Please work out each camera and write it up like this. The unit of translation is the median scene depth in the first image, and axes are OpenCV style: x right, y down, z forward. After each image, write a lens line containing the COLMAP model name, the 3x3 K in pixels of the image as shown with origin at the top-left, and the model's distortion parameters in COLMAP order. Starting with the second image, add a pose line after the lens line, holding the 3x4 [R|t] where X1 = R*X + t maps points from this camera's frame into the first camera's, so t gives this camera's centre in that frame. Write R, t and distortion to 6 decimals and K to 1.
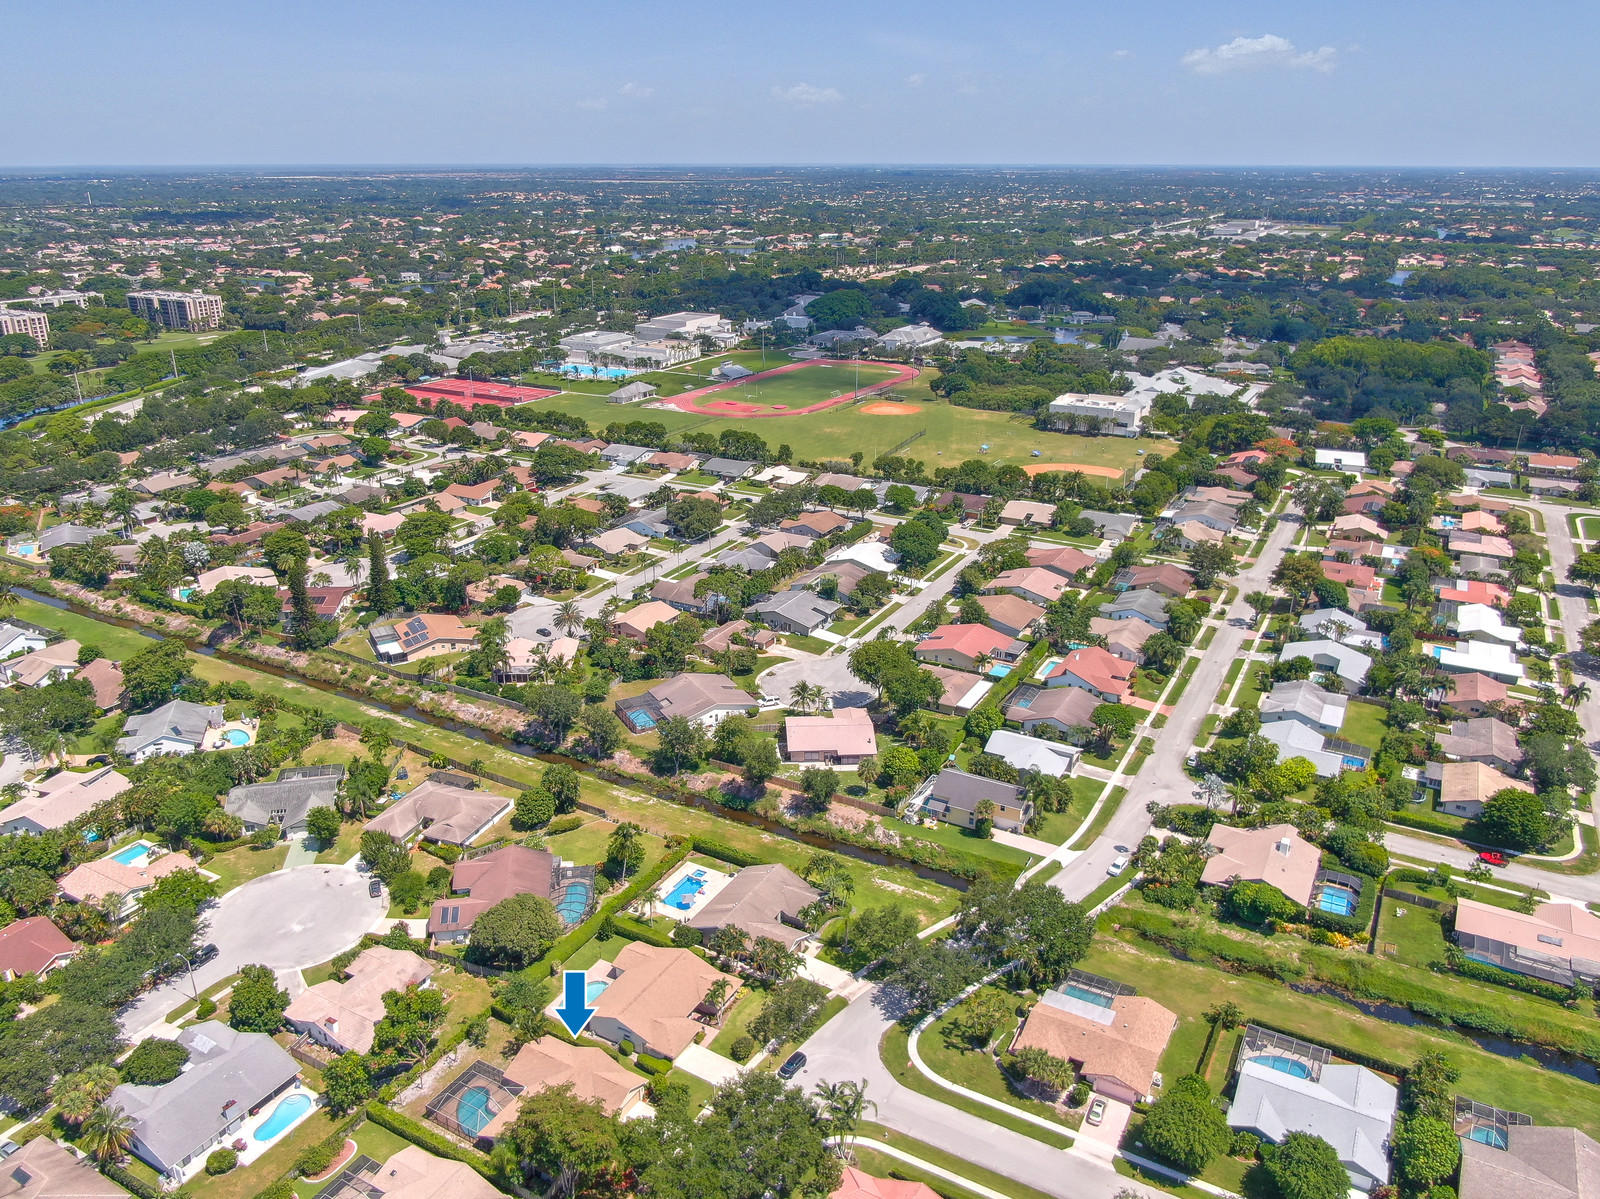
lens RADIAL K [[1122.2, 0, 802.6], [0, 1122.2, 598.1], [0, 0, 1]] dist [-0.002881, 0.000791]
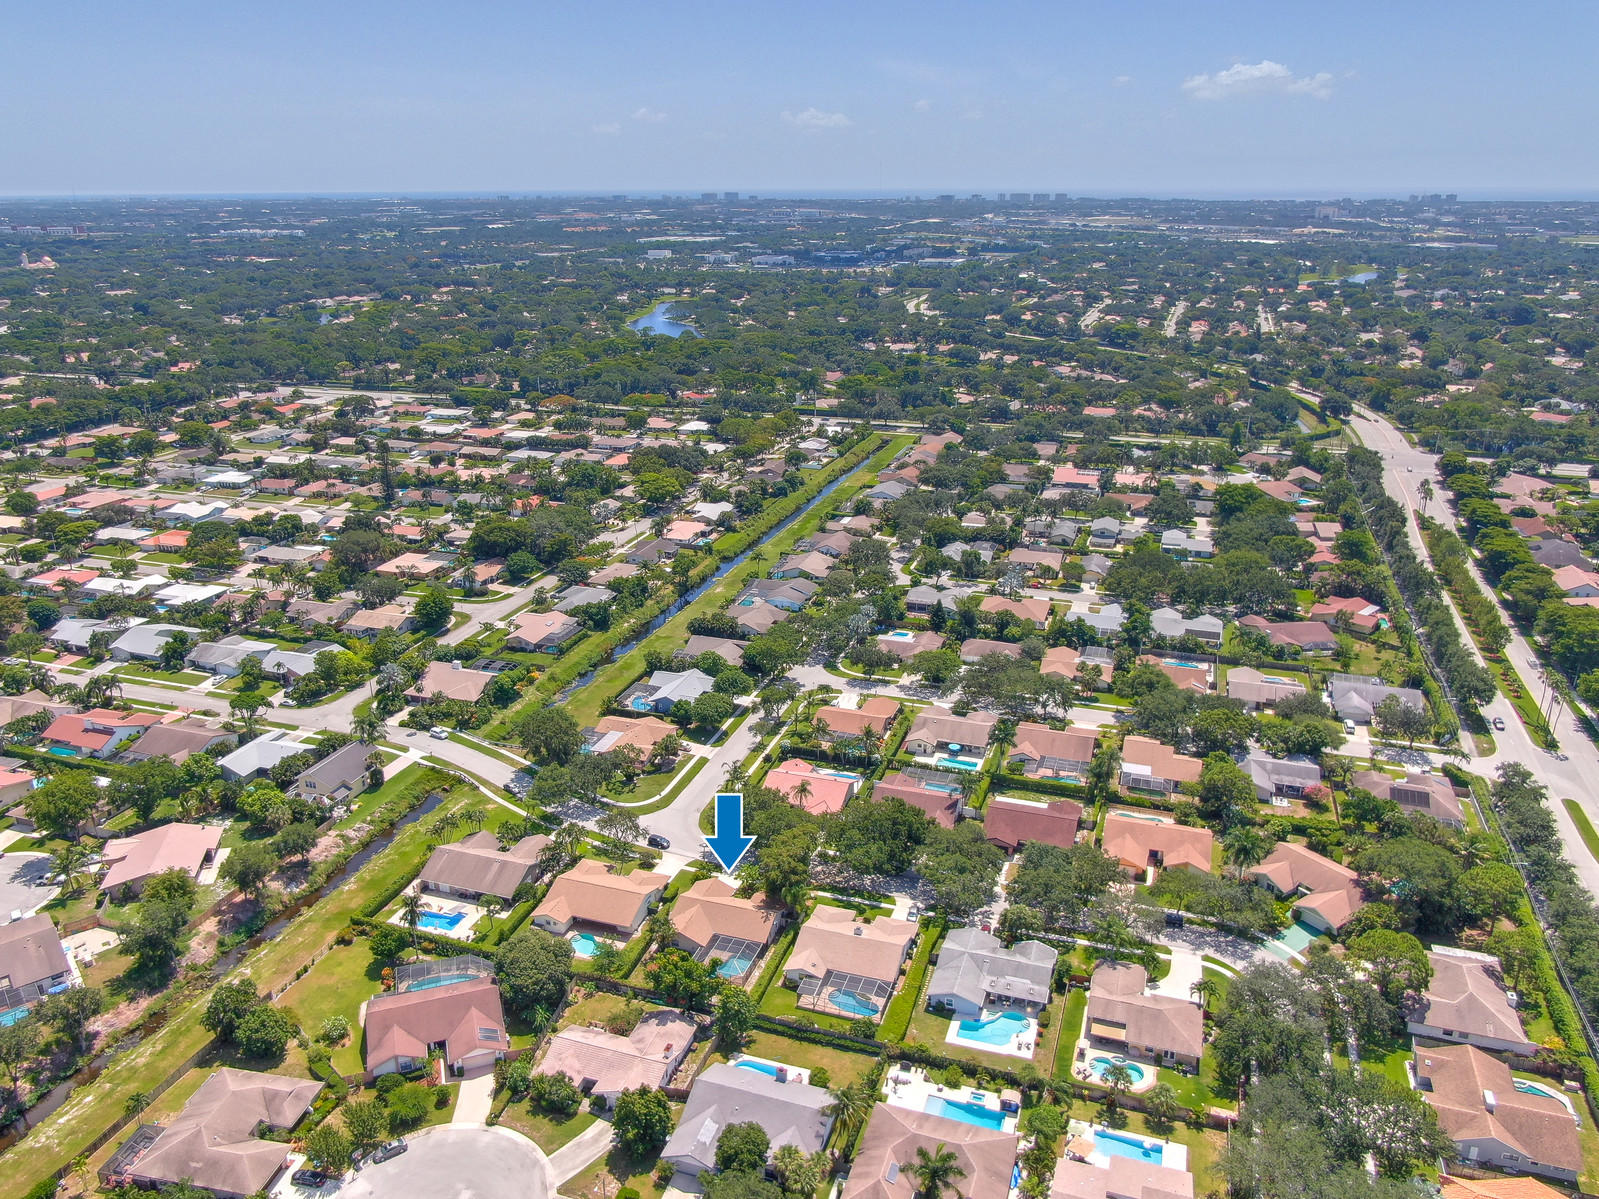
lens RADIAL K [[1121.5, 0, 801.2], [0, 1121.5, 601.0], [0, 0, 1]] dist [-0.002881, 0.000791]
pose [[-0.150602, -0.348019, 0.925312, -0.899732], [0.374031, 0.846351, 0.379197, -0.217894], [-0.915106, 0.403203, 0.002708, 0.532317]]
